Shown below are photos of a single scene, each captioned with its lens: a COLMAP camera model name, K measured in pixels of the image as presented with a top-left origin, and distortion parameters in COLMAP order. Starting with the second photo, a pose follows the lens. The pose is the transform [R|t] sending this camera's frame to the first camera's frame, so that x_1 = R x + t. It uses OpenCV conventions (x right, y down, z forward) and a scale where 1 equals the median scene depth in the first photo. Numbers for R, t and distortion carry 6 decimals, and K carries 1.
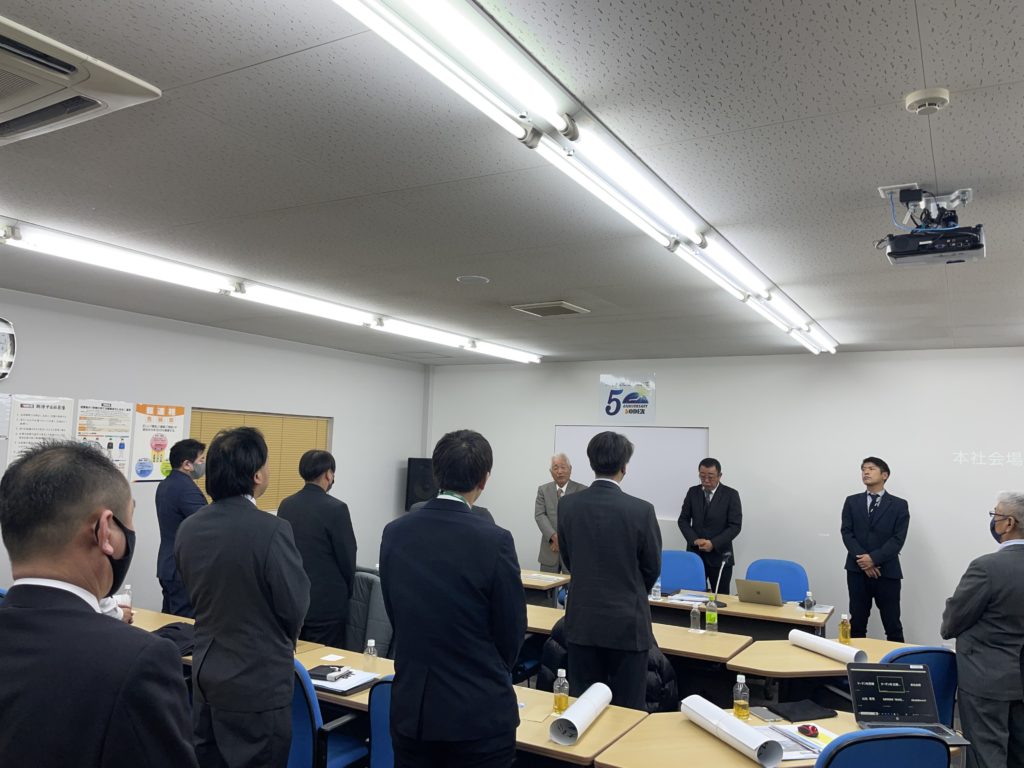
lens RADIAL K [[779.9, 0, 515.2], [0, 779.9, 369.5], [0, 0, 1]] dist [0.088316, -0.113514]
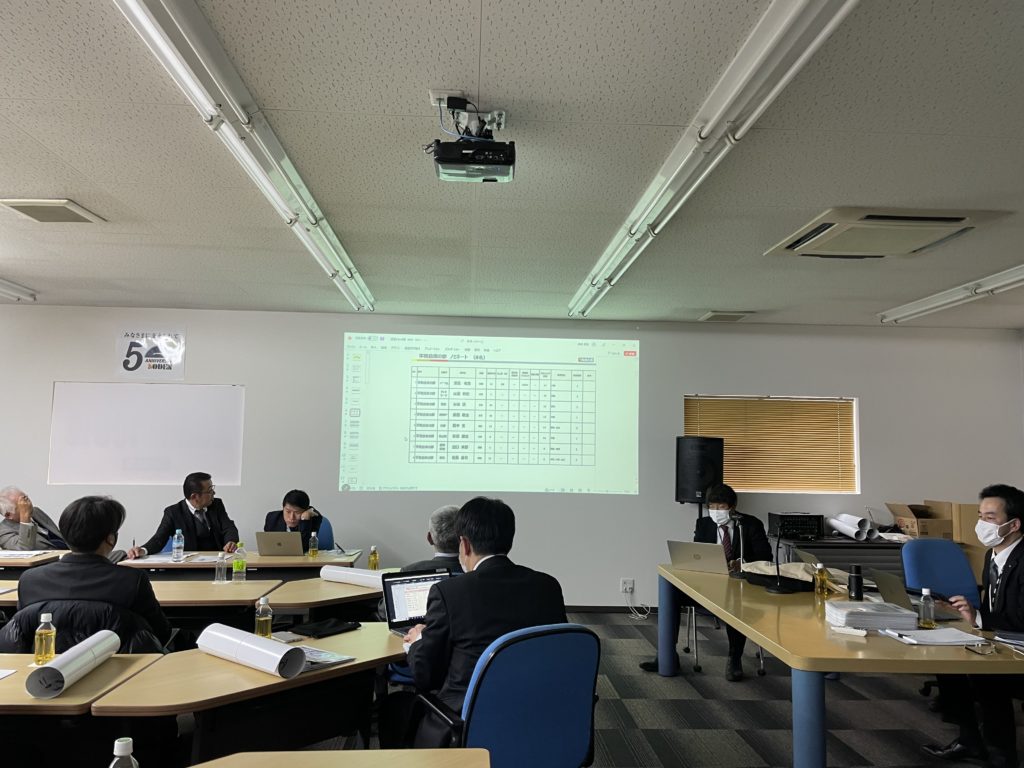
lens RADIAL K [[779.9, 0, 519.0], [0, 779.9, 381.4], [0, 0, 1]] dist [0.088316, -0.113514]
pose [[0.837004, 0.031432, 0.546293, 0.011573], [-0.044254, 0.998967, 0.010327, 0.102674], [-0.545404, -0.032819, 0.837531, 0.062081]]
